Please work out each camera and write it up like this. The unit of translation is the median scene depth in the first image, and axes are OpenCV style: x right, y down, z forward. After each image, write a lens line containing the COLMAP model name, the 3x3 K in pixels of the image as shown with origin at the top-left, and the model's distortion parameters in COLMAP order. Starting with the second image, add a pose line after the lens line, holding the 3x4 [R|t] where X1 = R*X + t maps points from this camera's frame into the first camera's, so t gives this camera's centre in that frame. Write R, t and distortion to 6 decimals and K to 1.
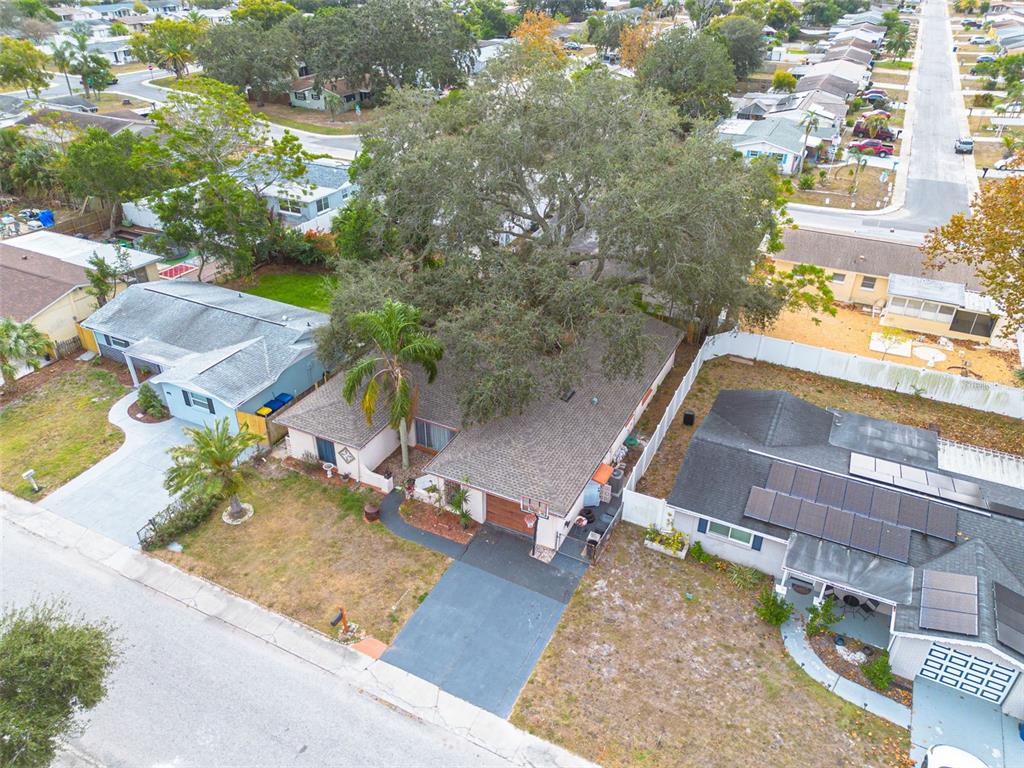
lens RADIAL K [[726.4, 0, 512.8], [0, 726.4, 384.9], [0, 0, 1]] dist [0.033239, -0.007670]
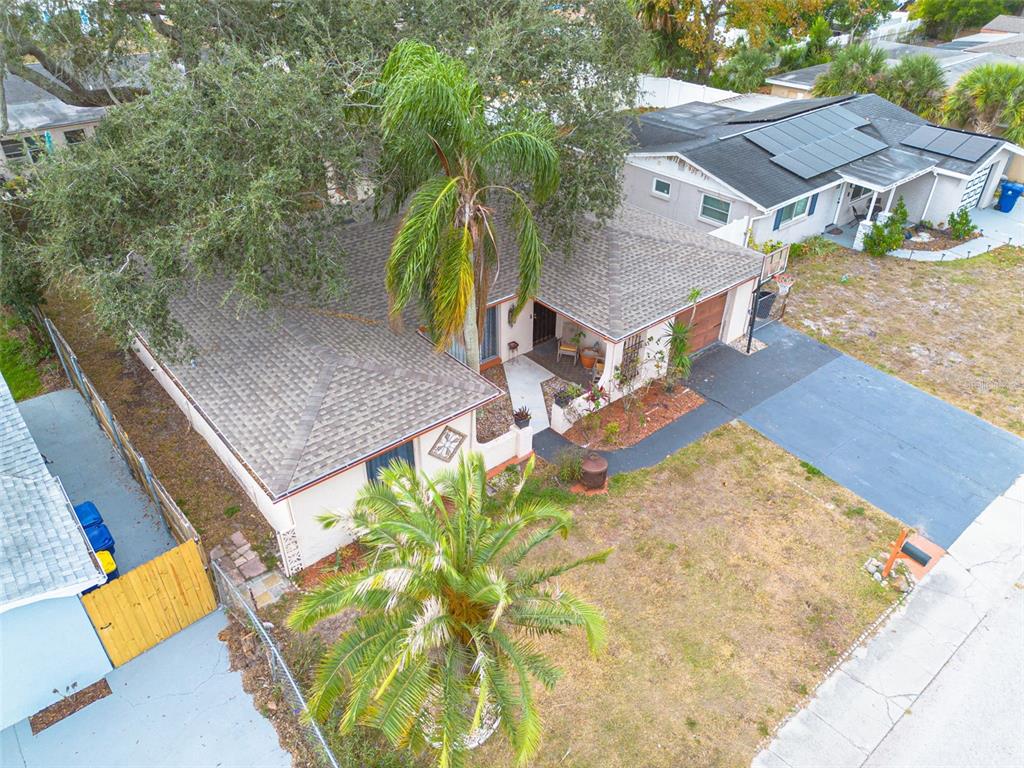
lens RADIAL K [[726.4, 0, 518.2], [0, 726.4, 388.4], [0, 0, 1]] dist [0.033239, -0.007670]
pose [[0.399118, -0.523697, 0.752626, -0.622130], [0.479525, 0.818854, 0.315489, -0.059680], [-0.781512, 0.234986, 0.577945, 0.825747]]
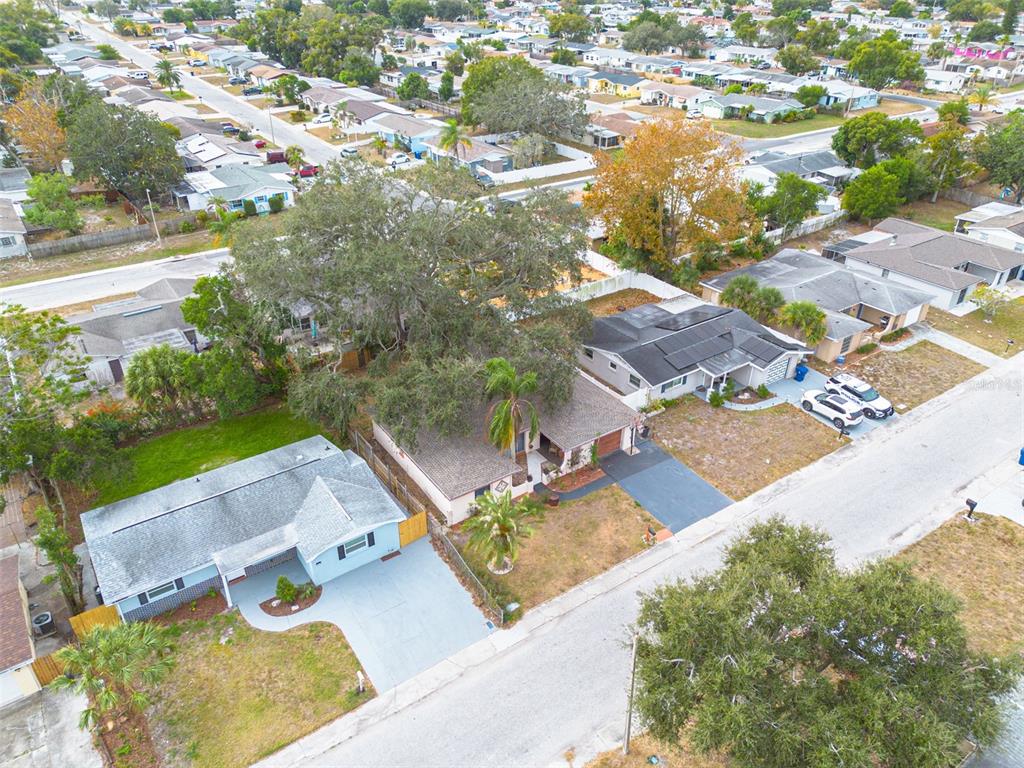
lens RADIAL K [[726.4, 0, 508.3], [0, 726.4, 380.4], [0, 0, 1]] dist [0.033239, -0.007670]
pose [[0.492927, -0.448454, 0.745595, -1.290848], [0.463664, 0.860511, 0.211036, -0.388282], [-0.736233, 0.241680, 0.632101, 0.159303]]
